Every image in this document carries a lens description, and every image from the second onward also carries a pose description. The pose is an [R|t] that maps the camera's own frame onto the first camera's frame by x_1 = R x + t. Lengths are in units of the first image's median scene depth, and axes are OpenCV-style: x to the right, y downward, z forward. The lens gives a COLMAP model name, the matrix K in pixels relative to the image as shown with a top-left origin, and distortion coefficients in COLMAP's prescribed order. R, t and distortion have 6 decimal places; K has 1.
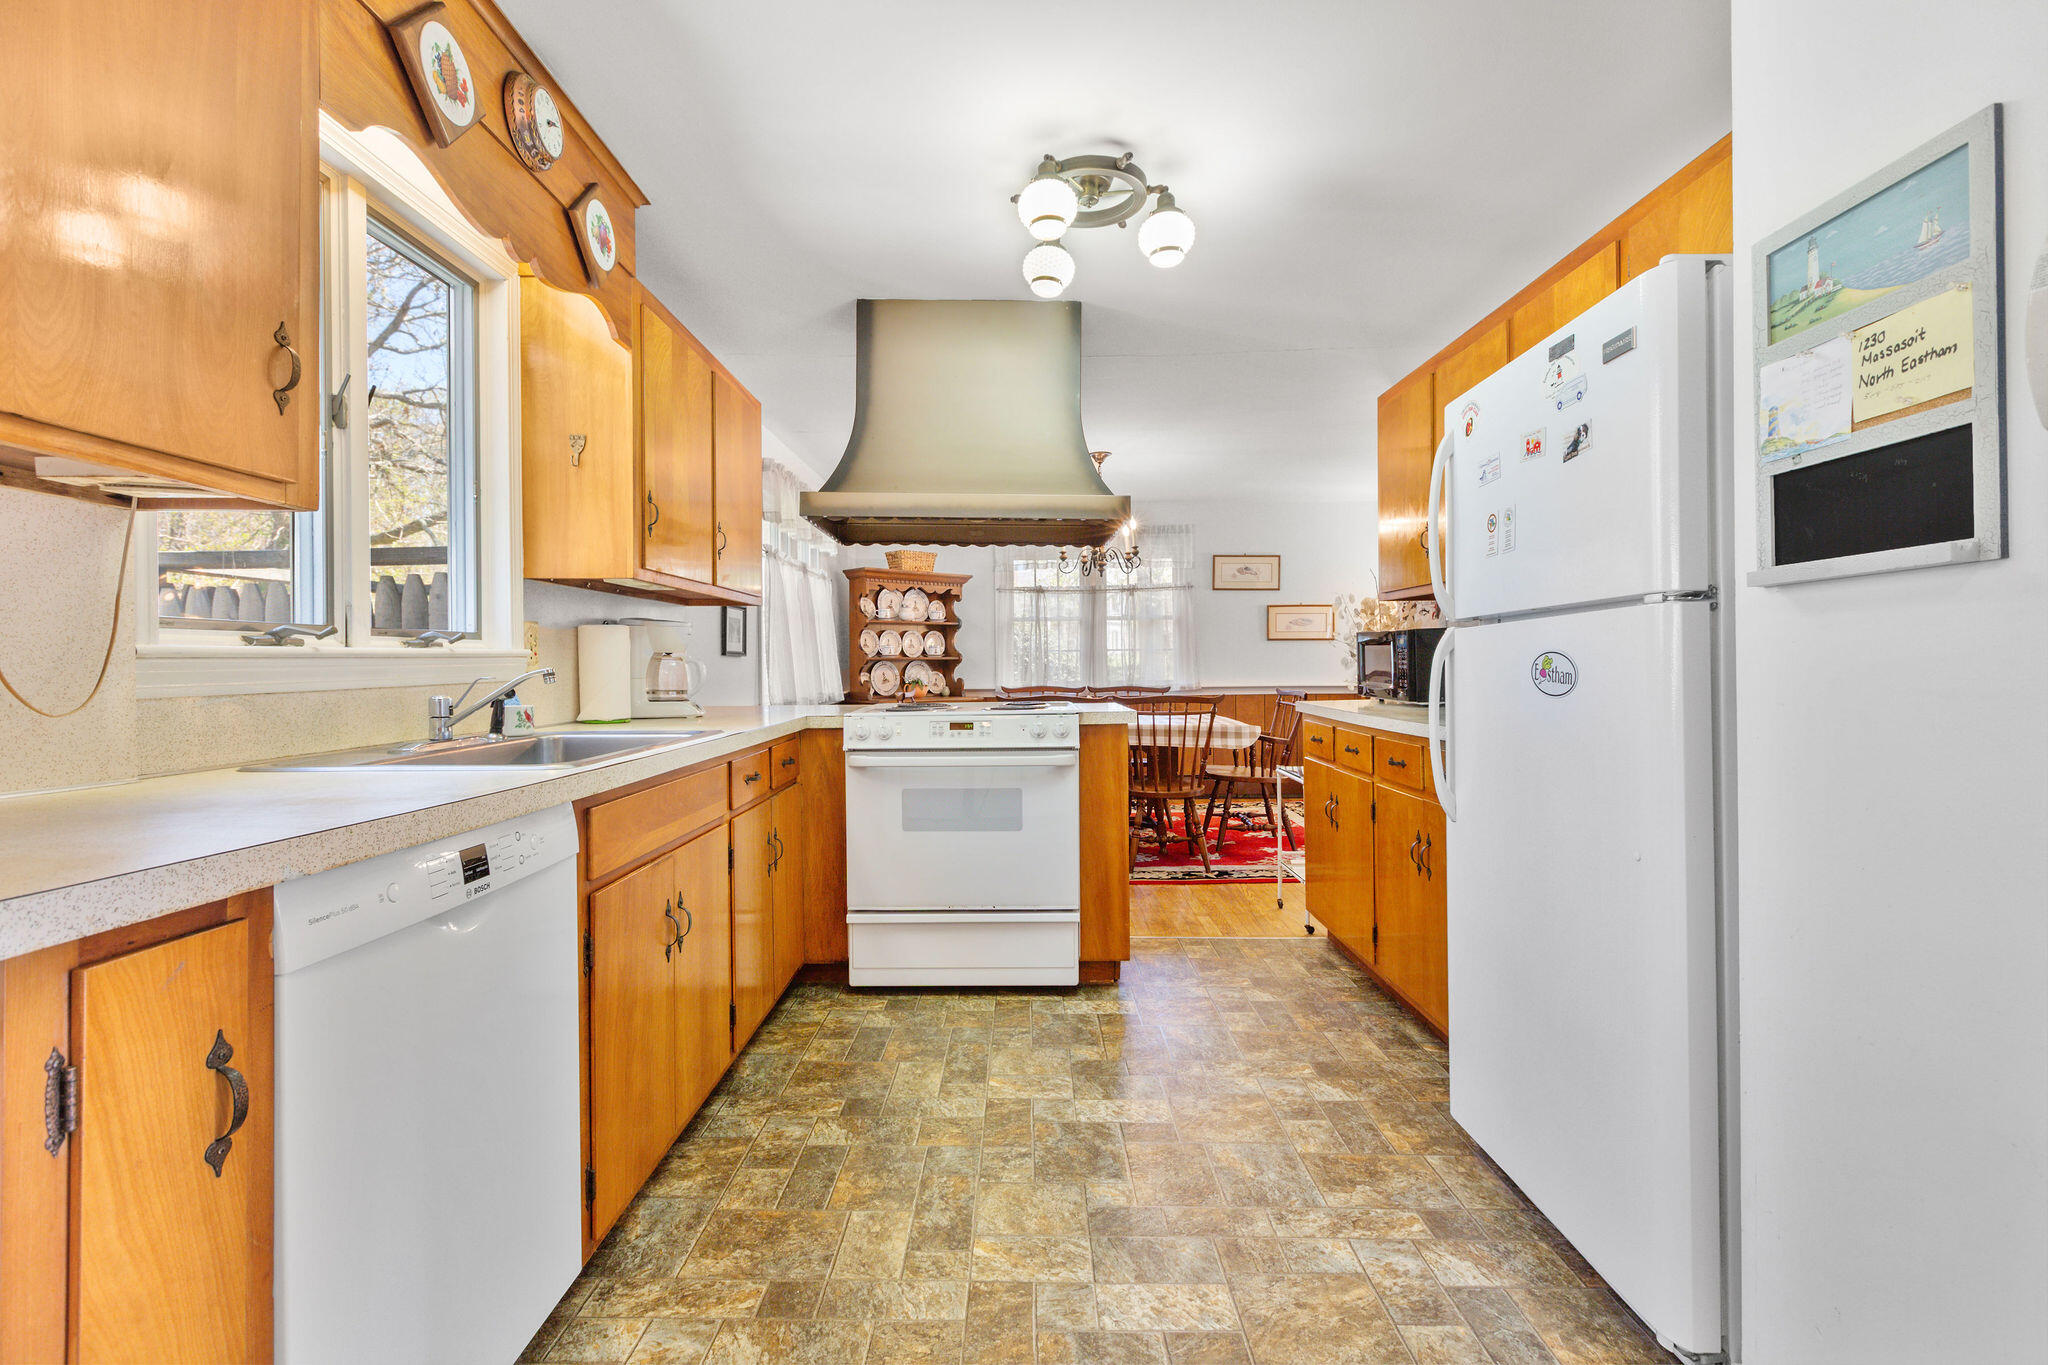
lens RADIAL K [[919.3, 0, 996.8], [0, 919.3, 665.6], [0, 0, 1]] dist [0.002073, -0.000105]
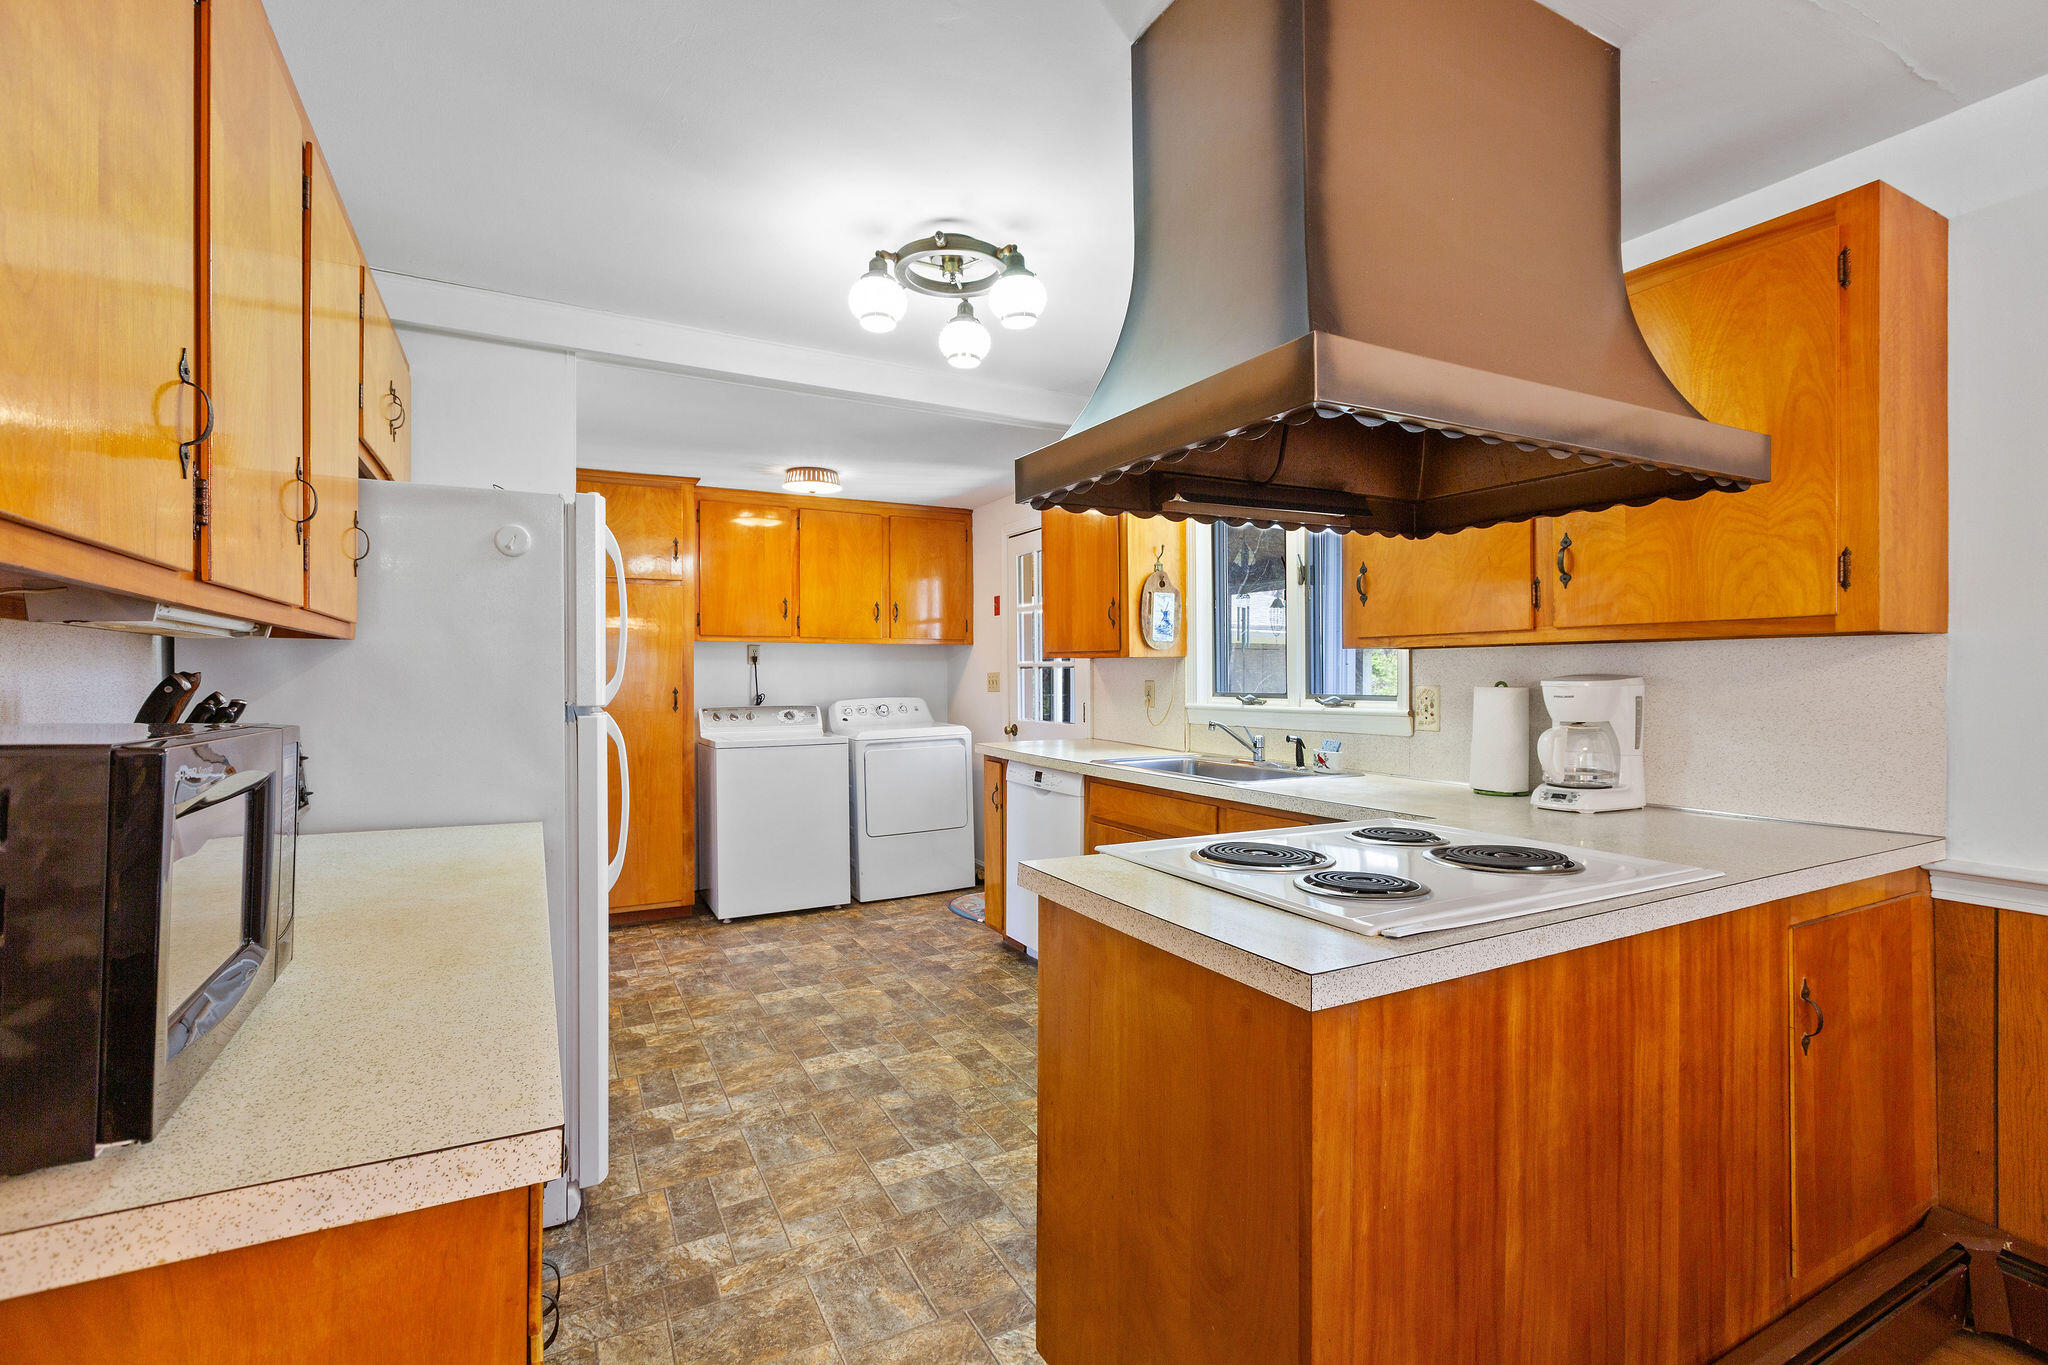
lens RADIAL K [[919.3, 0, 1016.4], [0, 919.3, 680.0], [0, 0, 1]] dist [0.002073, -0.000105]
pose [[-0.870935, 0.009928, -0.491298, 0.589533], [0.005059, 0.999924, 0.011237, -0.083275], [0.491372, 0.007301, -0.870919, 2.108733]]
